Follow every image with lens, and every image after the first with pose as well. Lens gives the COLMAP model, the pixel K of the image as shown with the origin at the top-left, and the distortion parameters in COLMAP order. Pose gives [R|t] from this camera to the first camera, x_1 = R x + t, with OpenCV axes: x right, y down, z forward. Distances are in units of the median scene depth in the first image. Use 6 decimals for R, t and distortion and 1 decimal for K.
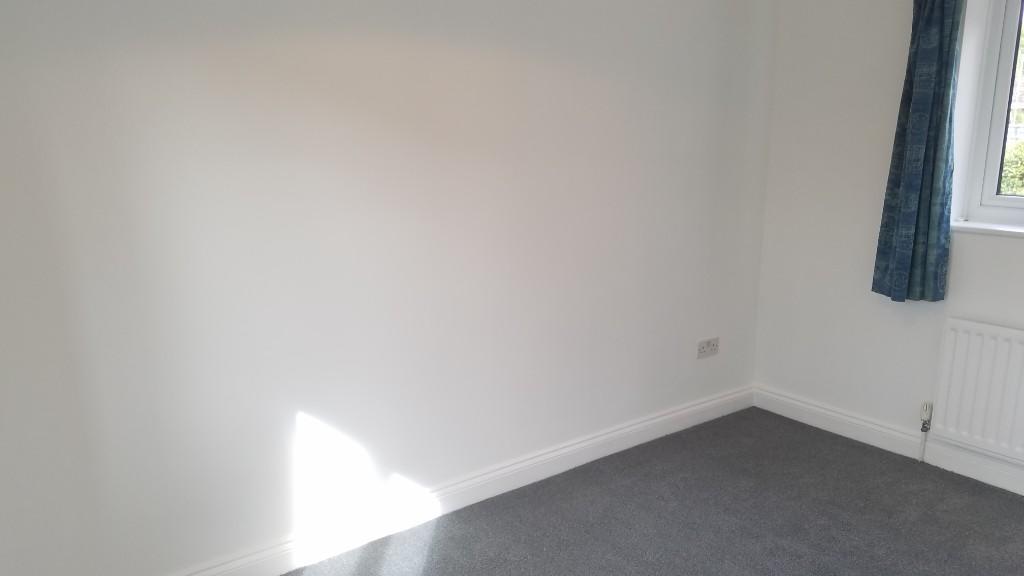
lens RADIAL K [[767.8, 0, 509.8], [0, 767.8, 303.5], [0, 0, 1]] dist [0.197380, -0.334360]
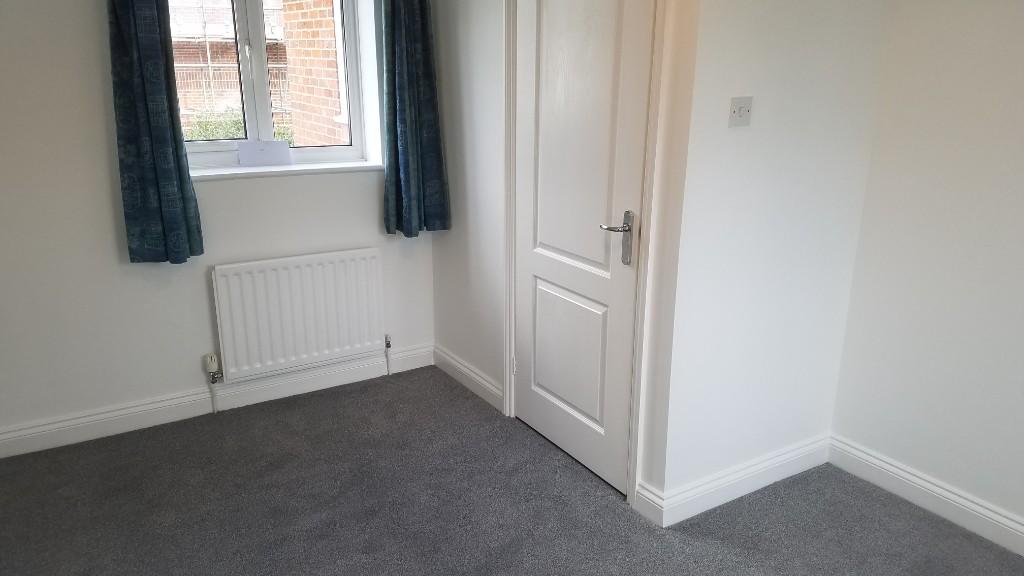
lens RADIAL K [[767.8, 0, 509.8], [0, 767.8, 303.5], [0, 0, 1]] dist [0.197380, -0.334360]
pose [[0.094665, -0.285320, 0.953746, -0.378942], [0.226471, 0.939100, 0.258460, -0.110353], [-0.969407, 0.191528, 0.153516, 0.477474]]
